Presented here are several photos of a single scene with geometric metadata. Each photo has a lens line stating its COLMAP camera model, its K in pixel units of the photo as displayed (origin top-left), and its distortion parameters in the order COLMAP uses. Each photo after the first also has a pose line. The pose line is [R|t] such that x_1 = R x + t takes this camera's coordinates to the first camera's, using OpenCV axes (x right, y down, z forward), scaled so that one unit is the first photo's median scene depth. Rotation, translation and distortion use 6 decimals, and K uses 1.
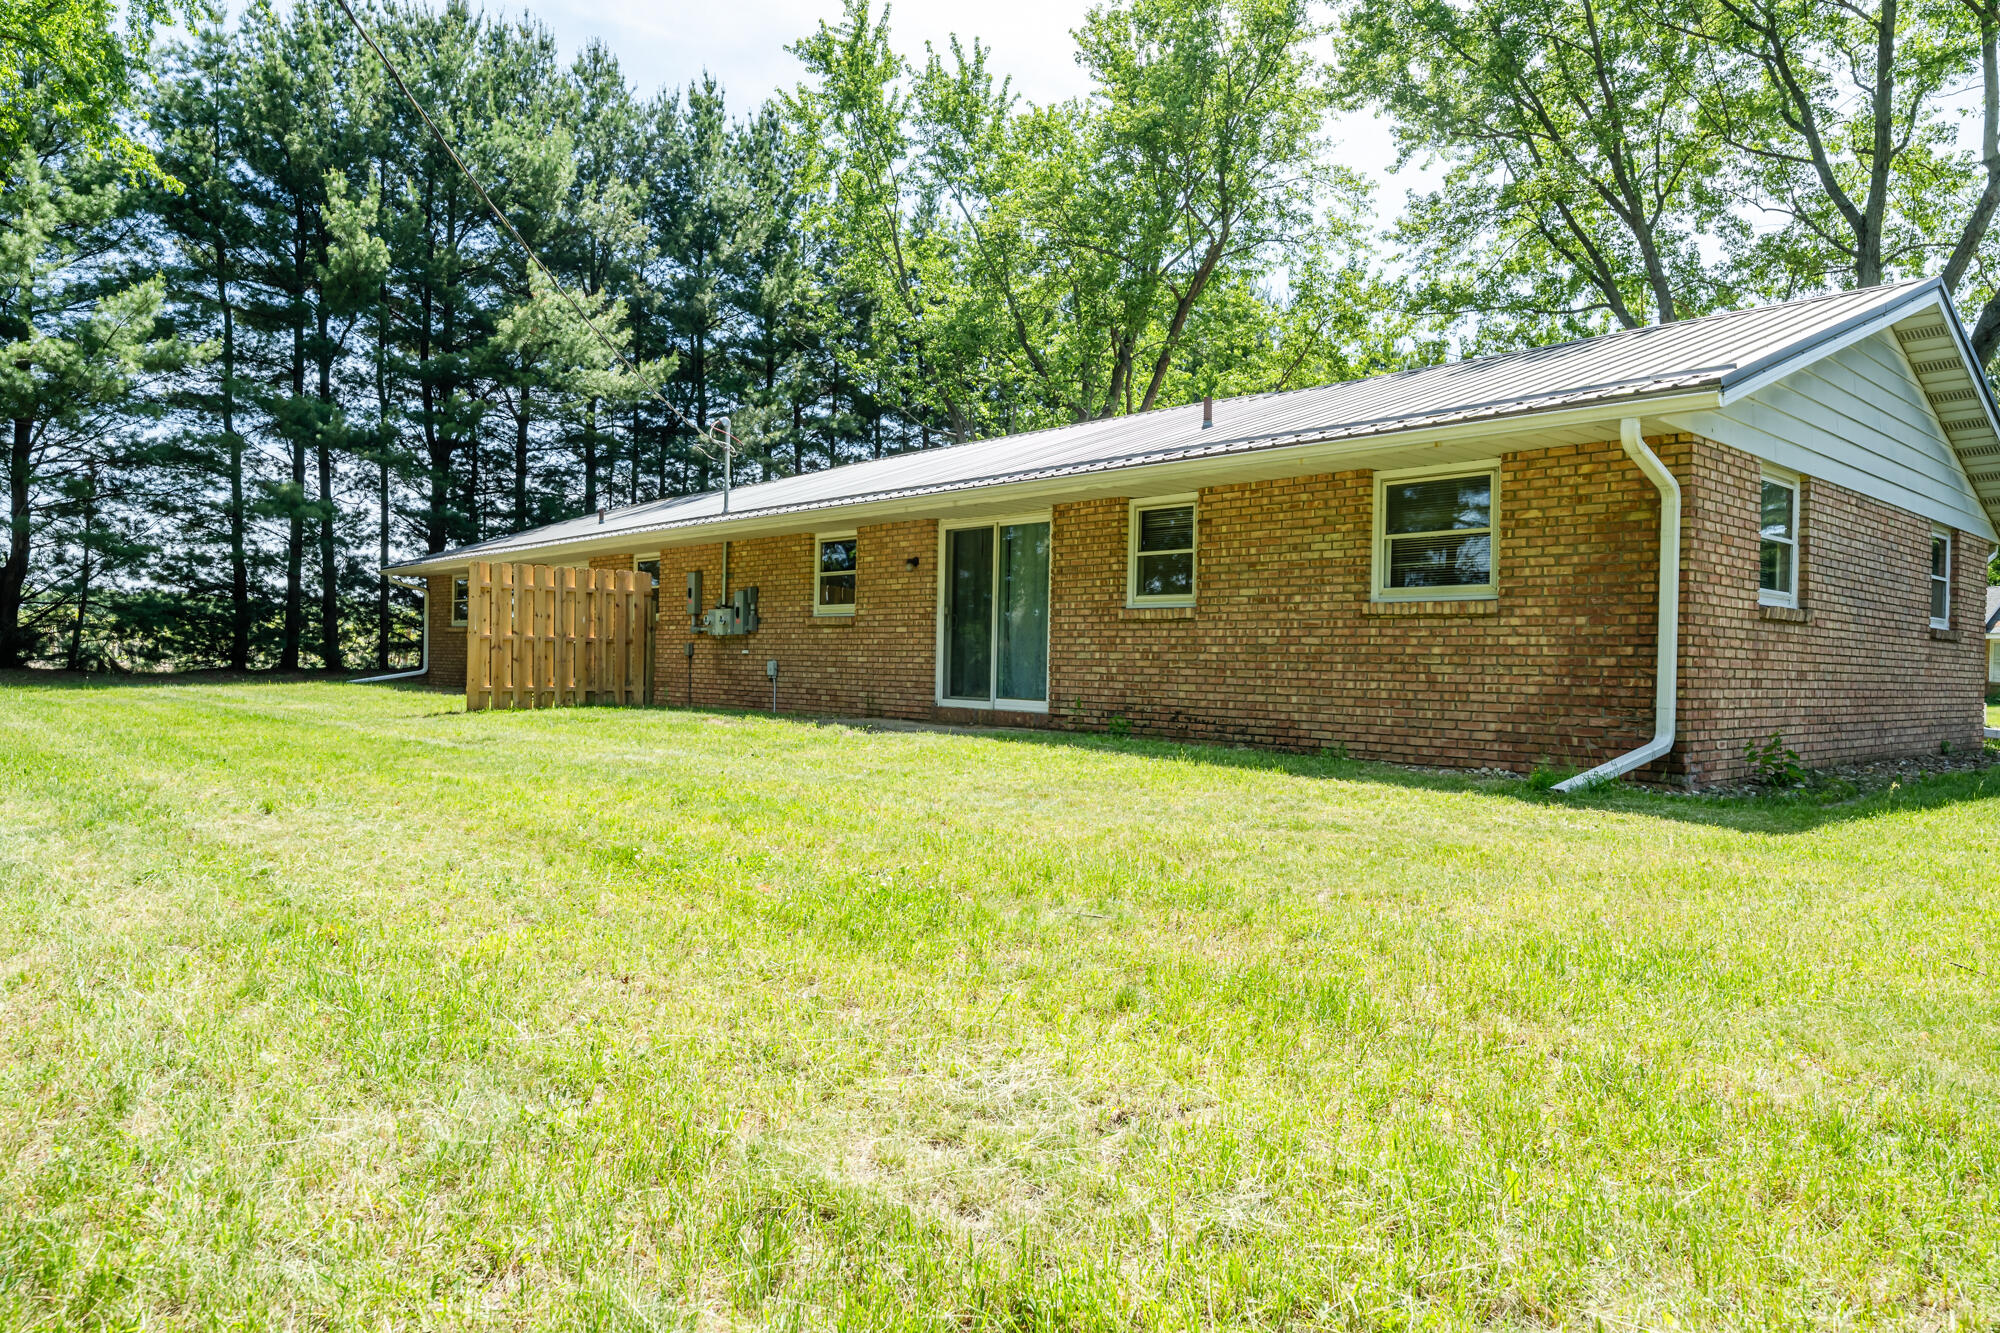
lens RADIAL K [[1290.3, 0, 1017.6], [0, 1290.3, 664.0], [0, 0, 1]] dist [0.000465, -0.001723]
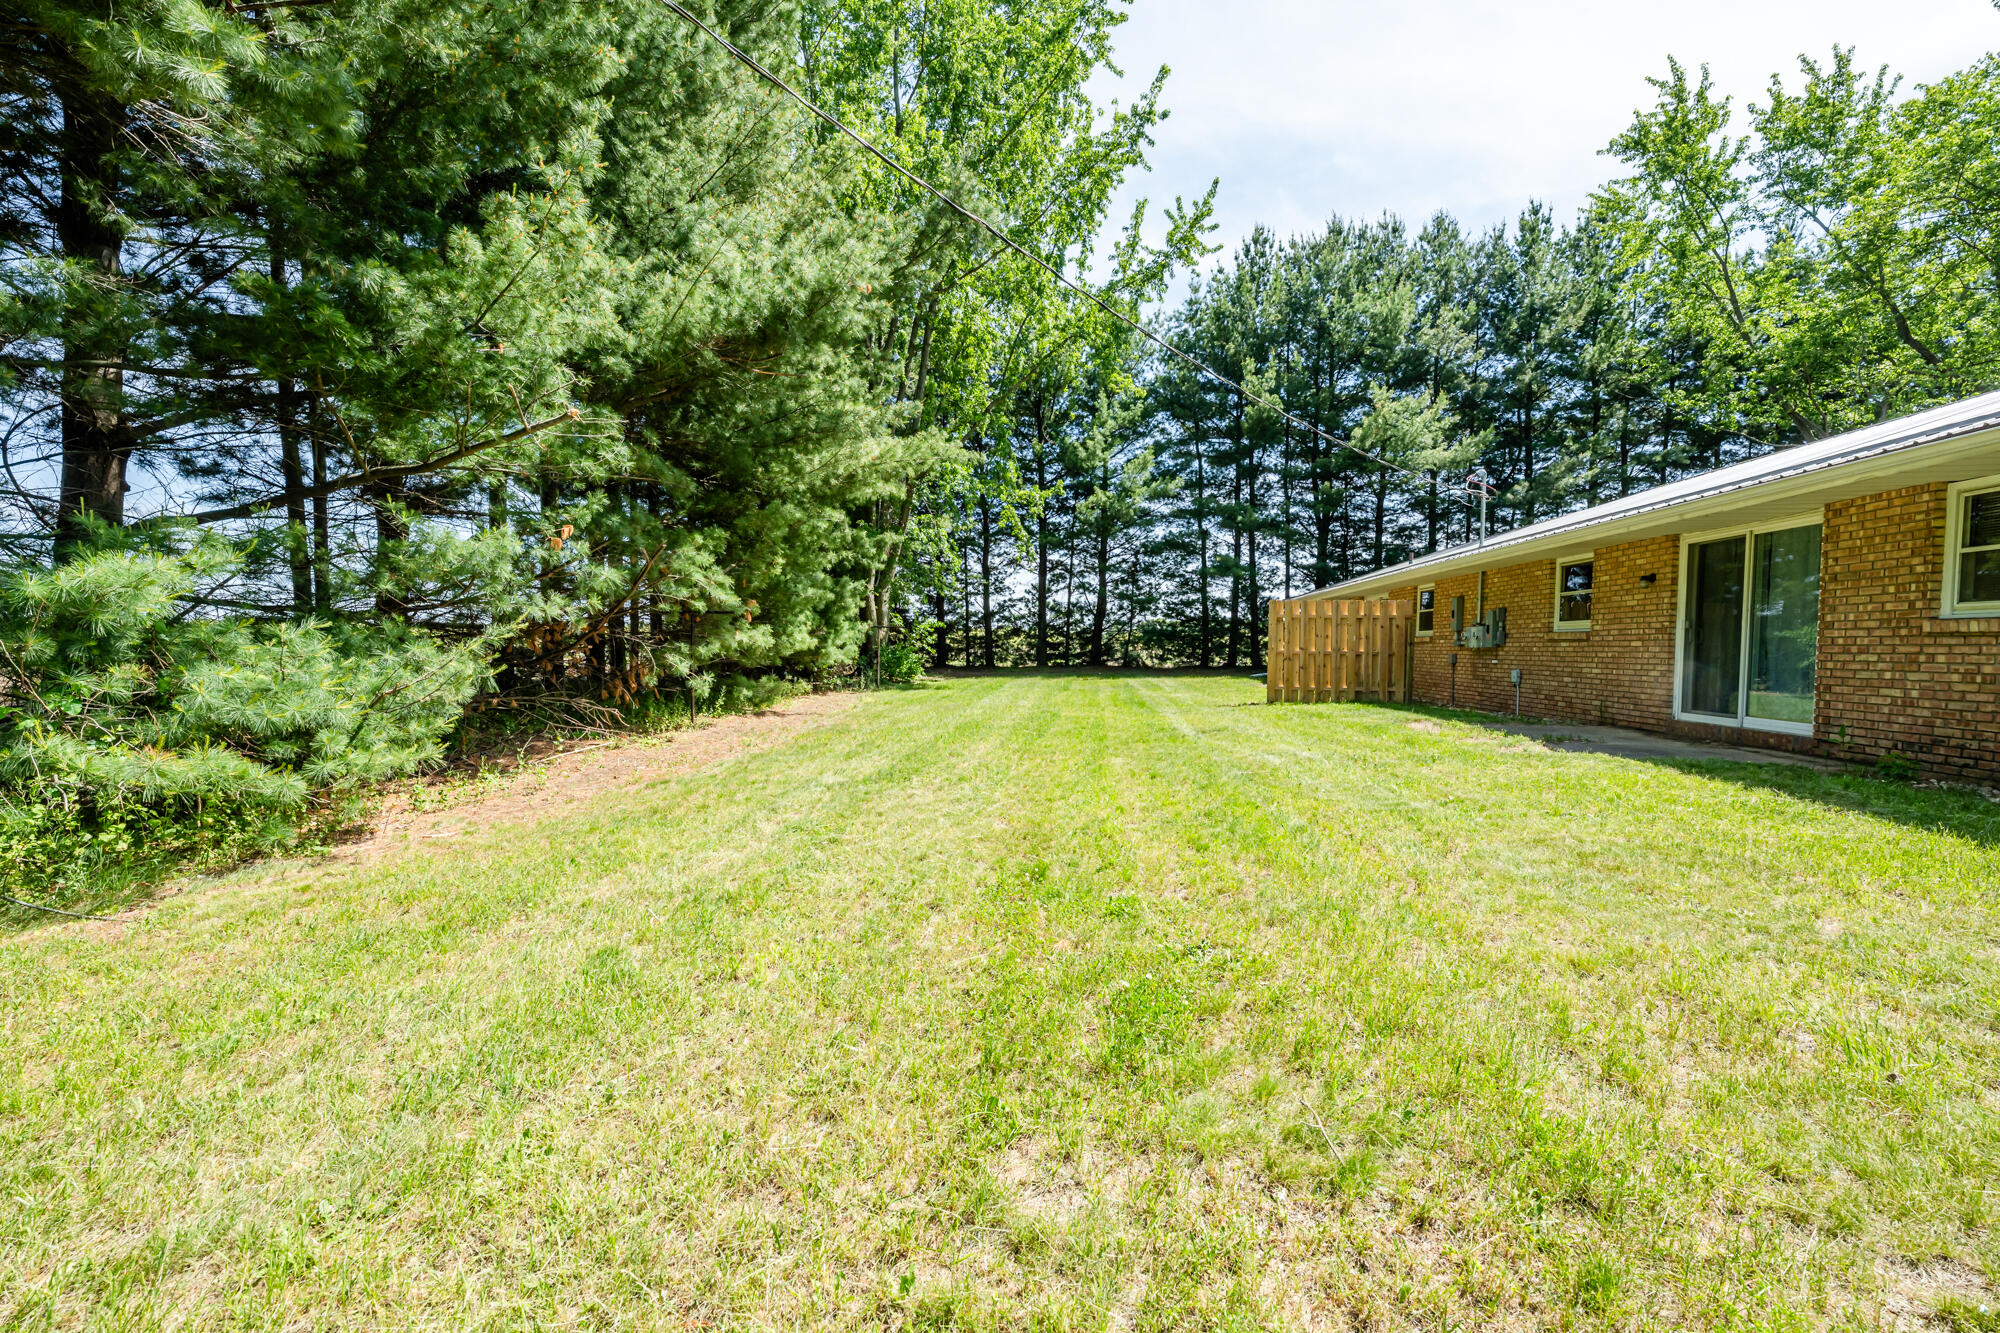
lens RADIAL K [[813.3, 0, 983.5], [0, 813.3, 669.4], [0, 0, 1]] dist [0.003402, 0.001612]
pose [[0.647586, 0.009572, -0.761933, 0.030783], [0.000843, 0.999911, 0.013278, -0.006421], [0.761992, -0.009241, 0.647520, 0.071052]]
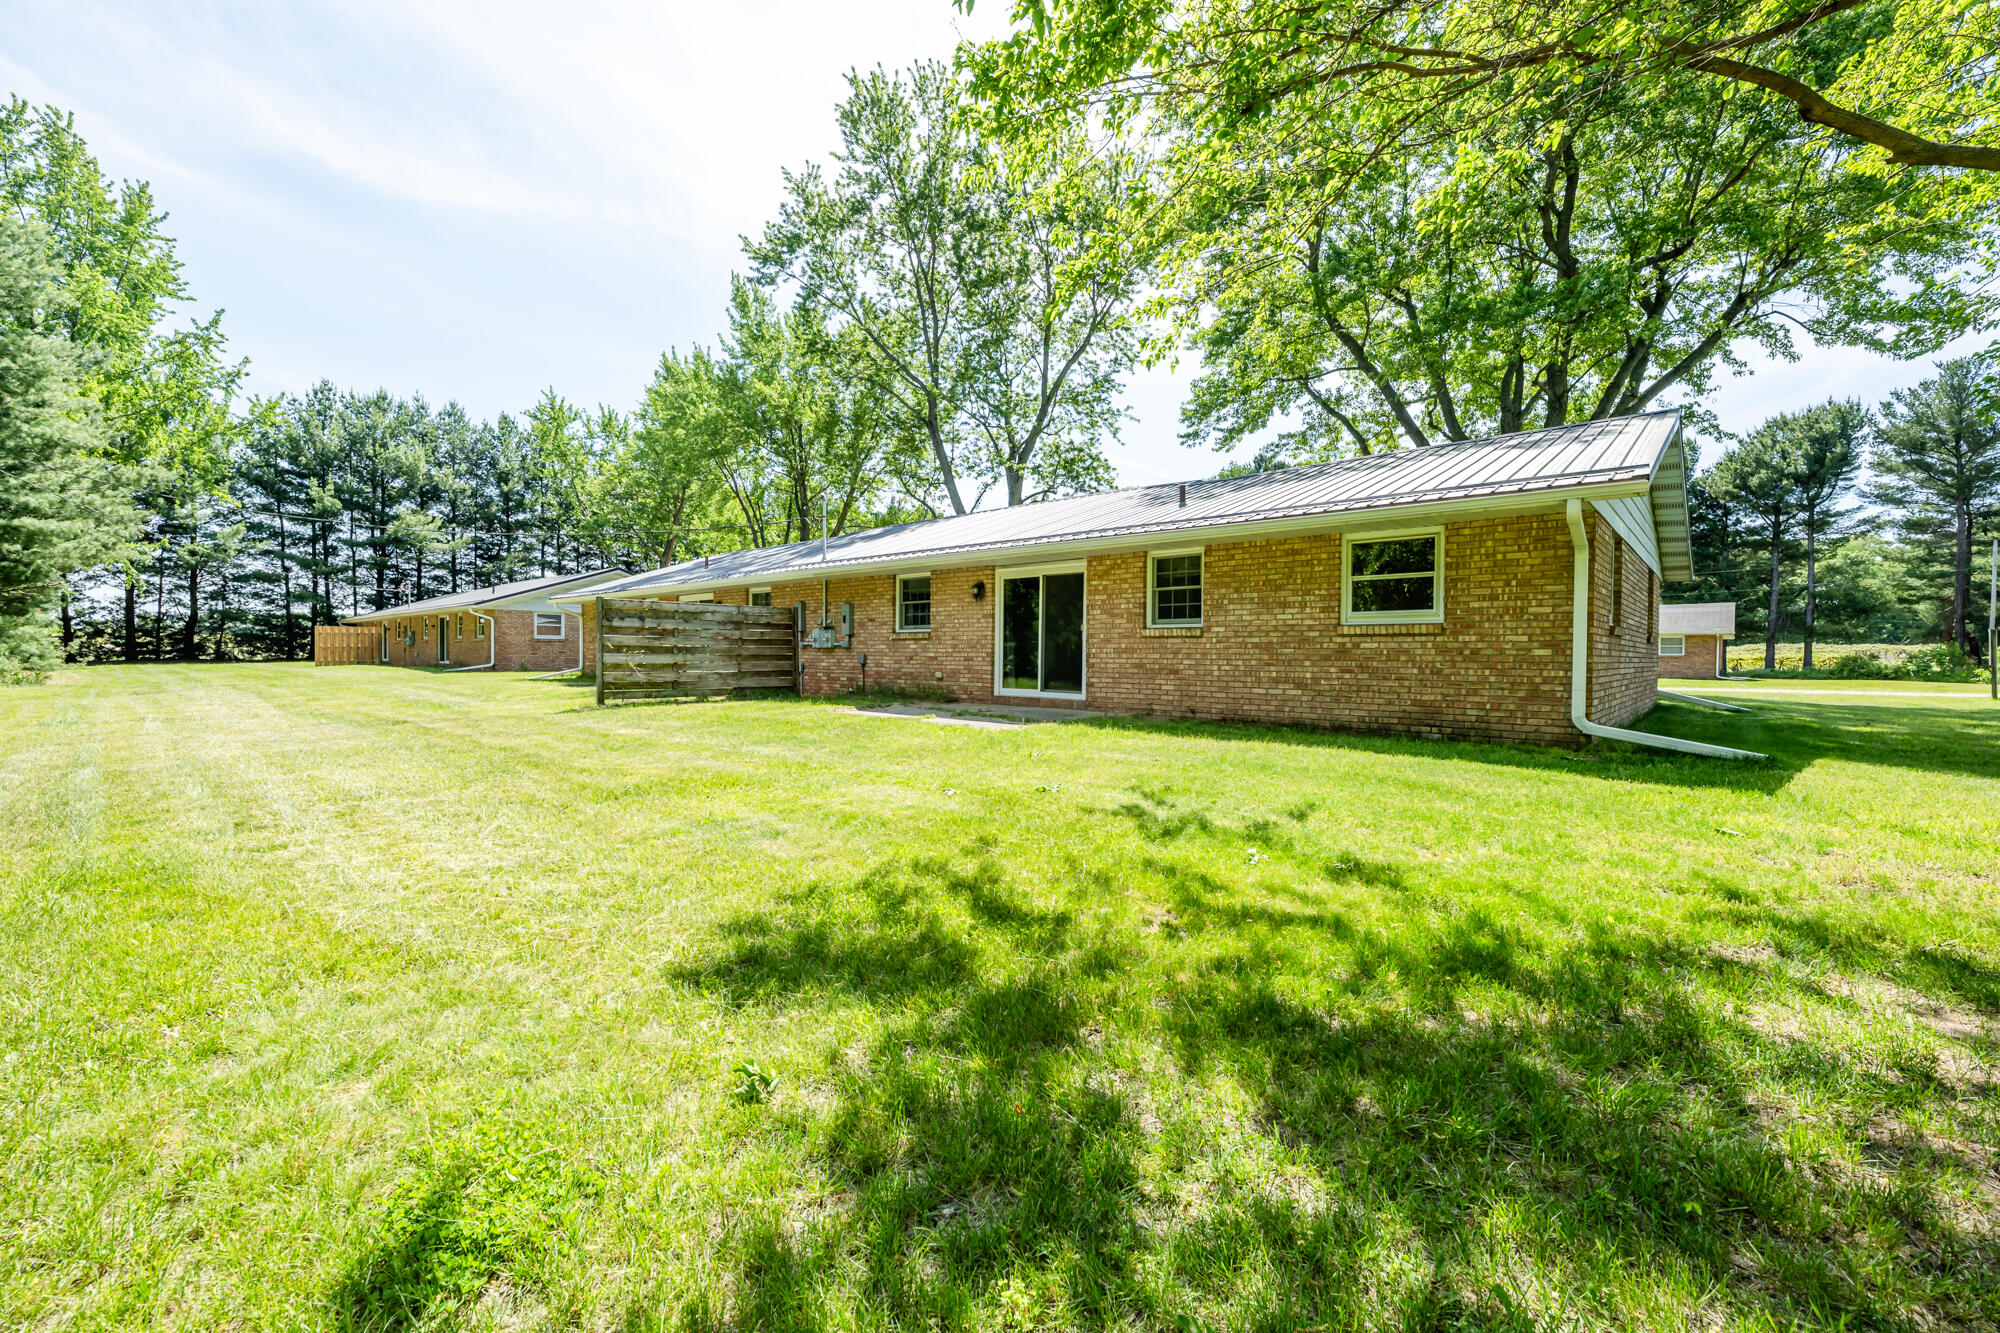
lens RADIAL K [[813.3, 0, 1003.7], [0, 813.3, 666.5], [0, 0, 1]] dist [0.003402, 0.001612]
pose [[0.994656, -0.013924, 0.102302, 0.643189], [0.012160, 0.999767, 0.017849, 0.008869], [-0.102527, -0.016510, 0.994593, -0.766470]]
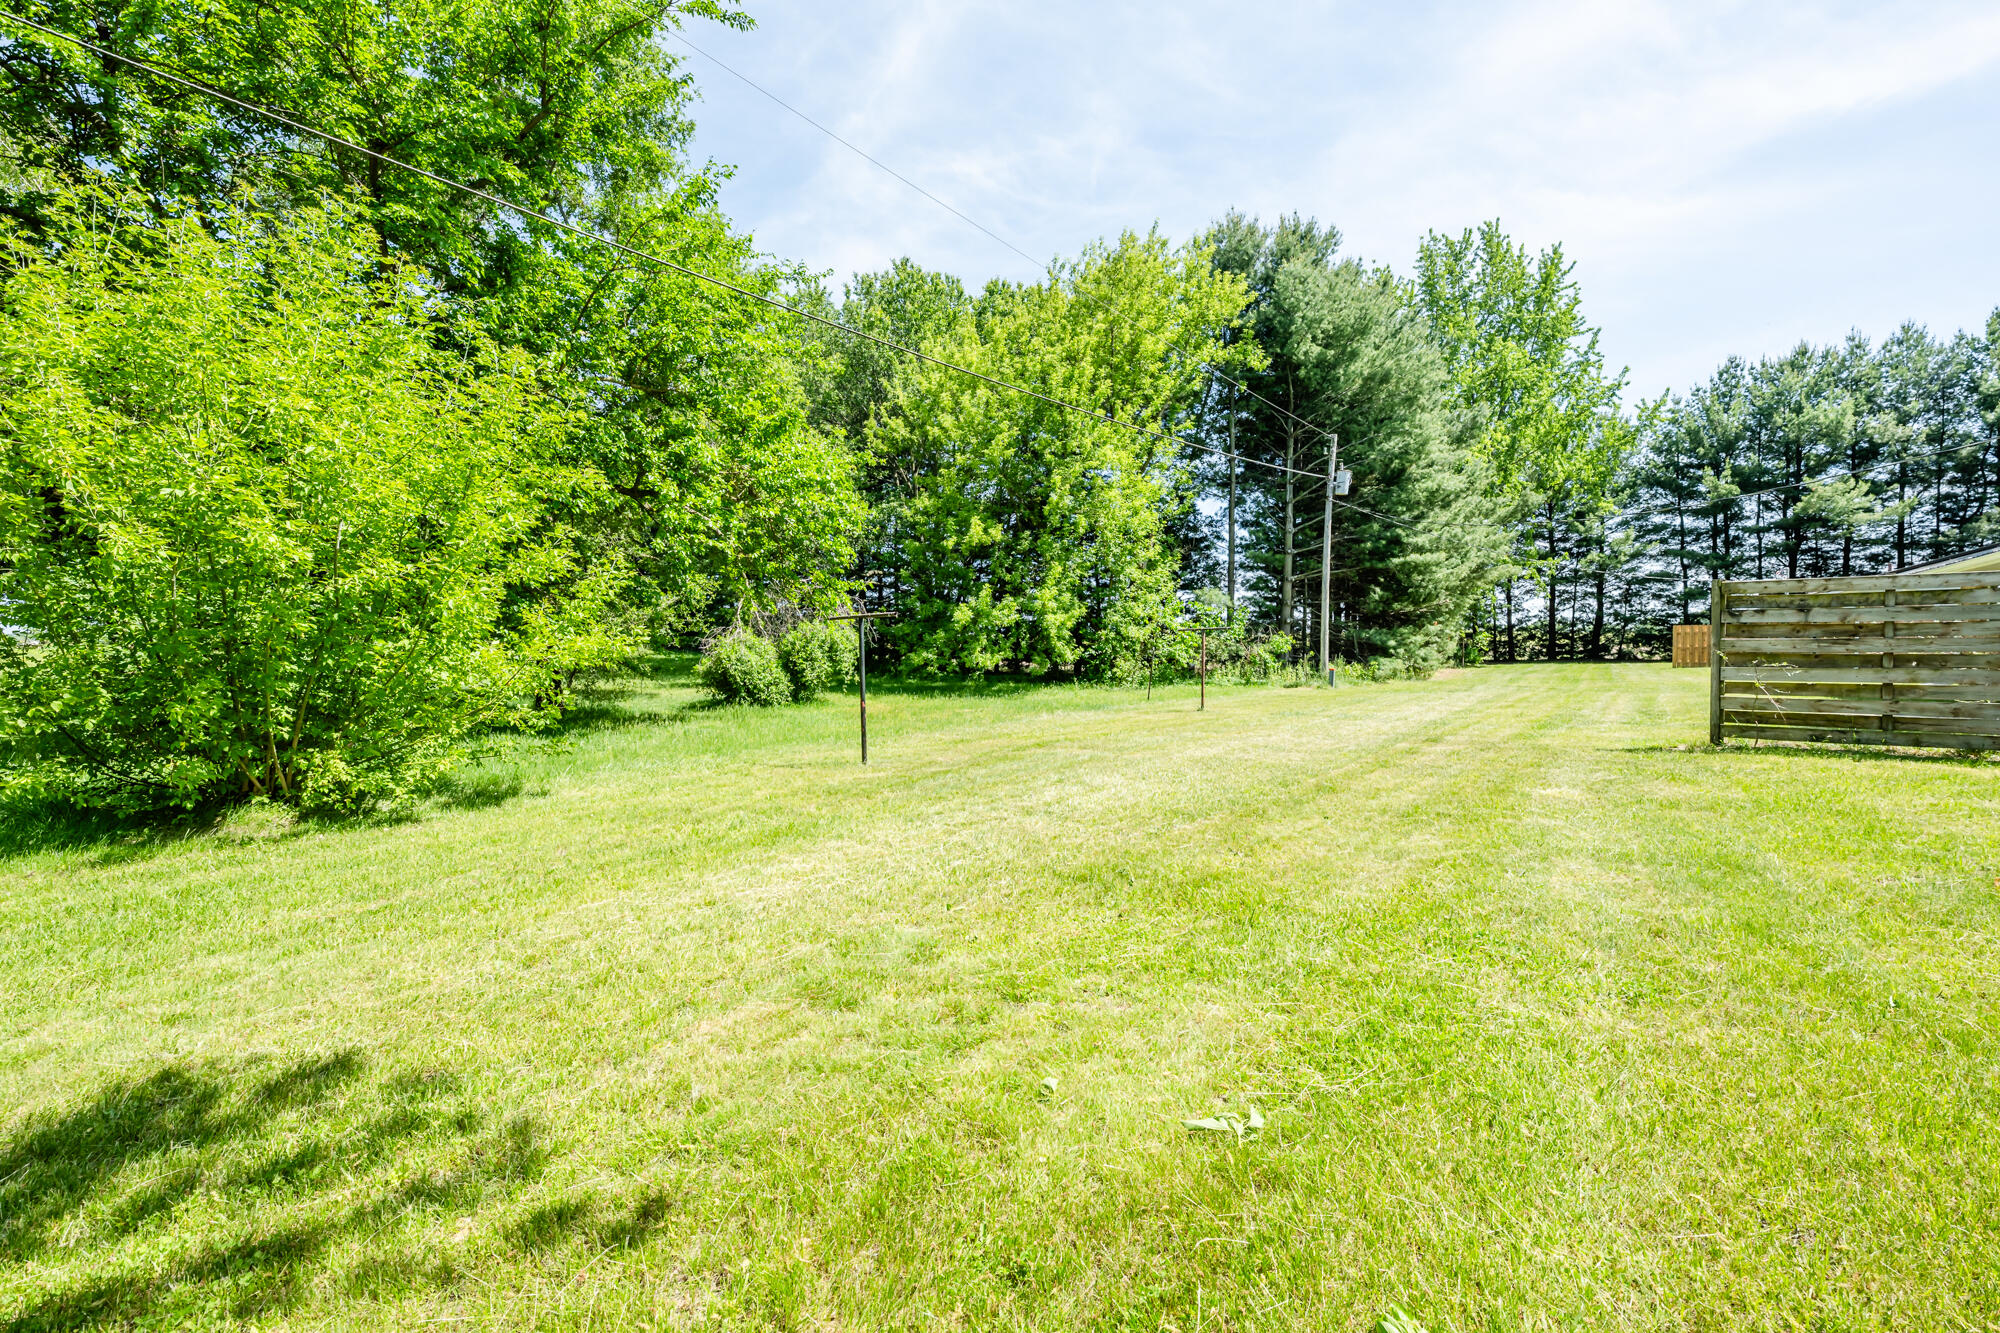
lens RADIAL K [[813.3, 0, 995.6], [0, 813.3, 668.1], [0, 0, 1]] dist [0.003402, 0.001612]
pose [[0.184236, 0.003880, -0.982874, 0.705403], [0.007987, 0.999953, 0.005444, 0.004152], [0.982850, -0.008854, 0.184197, -0.615254]]
